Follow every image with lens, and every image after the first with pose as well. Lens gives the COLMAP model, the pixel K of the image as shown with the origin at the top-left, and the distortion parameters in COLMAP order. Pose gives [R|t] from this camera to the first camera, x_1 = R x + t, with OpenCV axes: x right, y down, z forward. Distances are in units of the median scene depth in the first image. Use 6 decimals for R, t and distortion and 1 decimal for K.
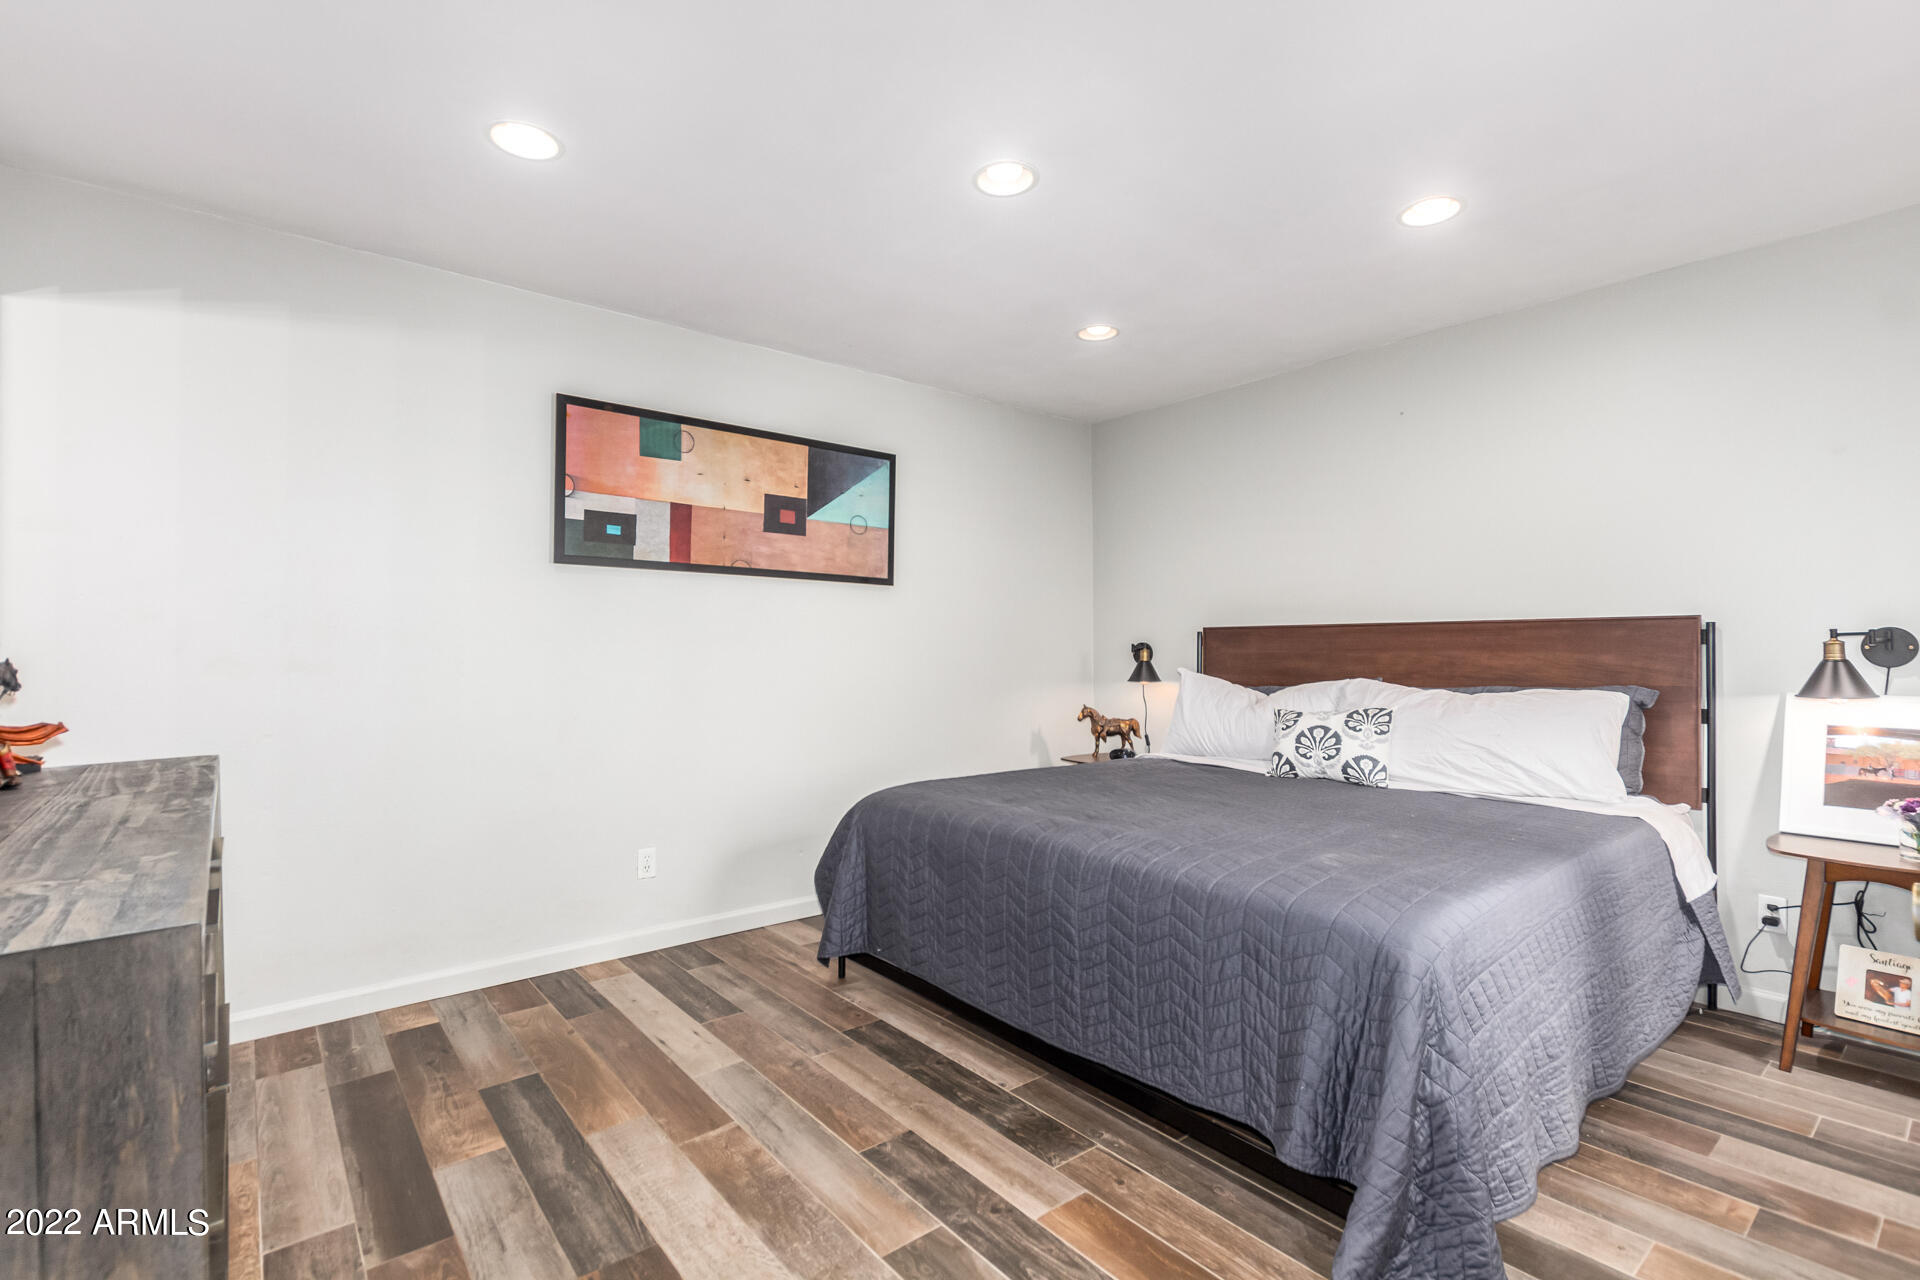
lens RADIAL K [[891.1, 0, 966.2], [0, 891.1, 647.5], [0, 0, 1]] dist [0.008551, -0.003371]
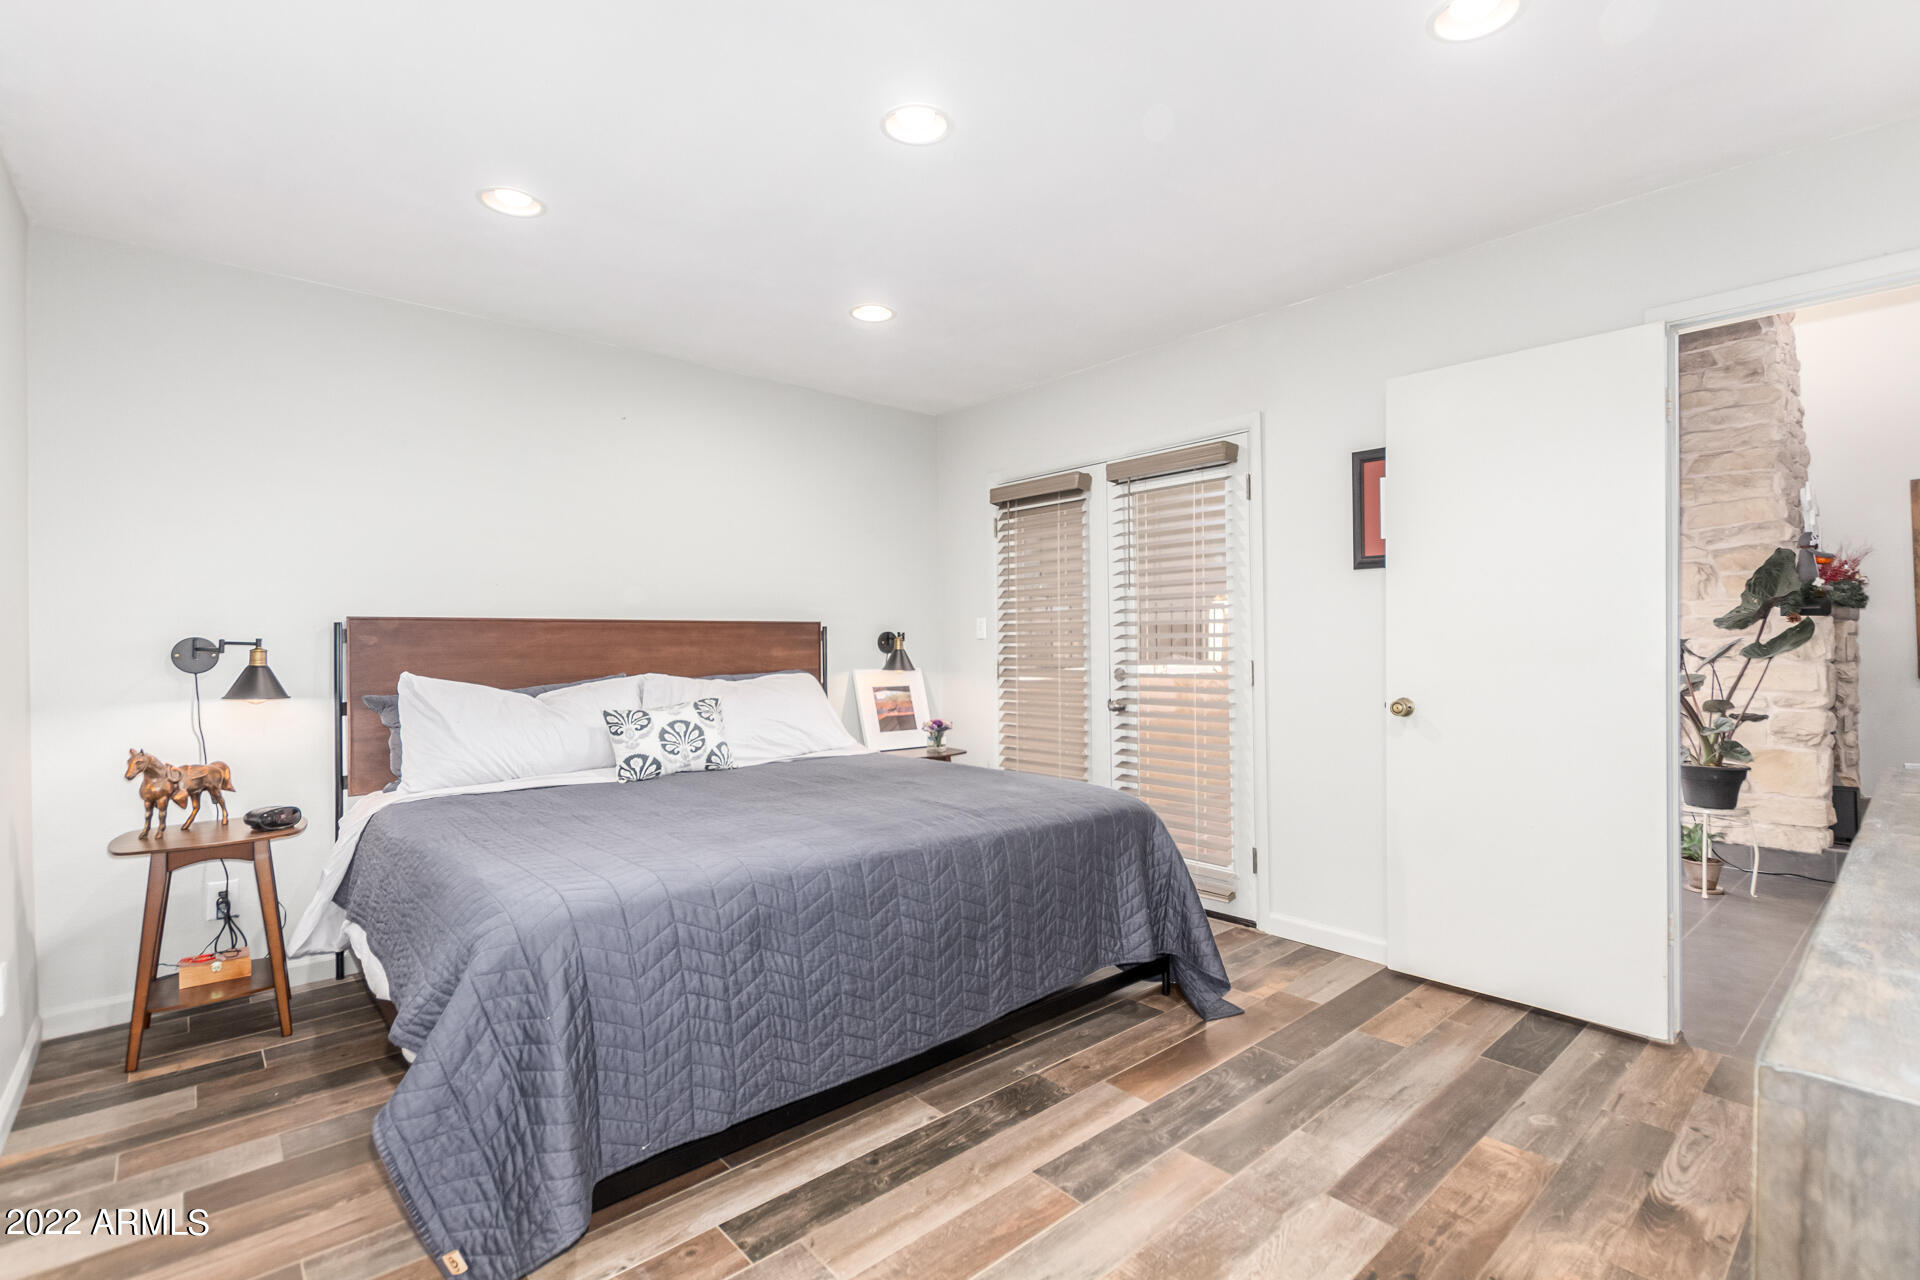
lens RADIAL K [[876.7, 0, 975.2], [0, 876.7, 637.5], [0, 0, 1]] dist [-0.002650, -0.000087]
pose [[-0.049693, 0.004569, 0.998754, -0.765235], [0.004615, 0.999980, -0.004345, -0.001195], [-0.998754, 0.004393, -0.049713, 0.882045]]
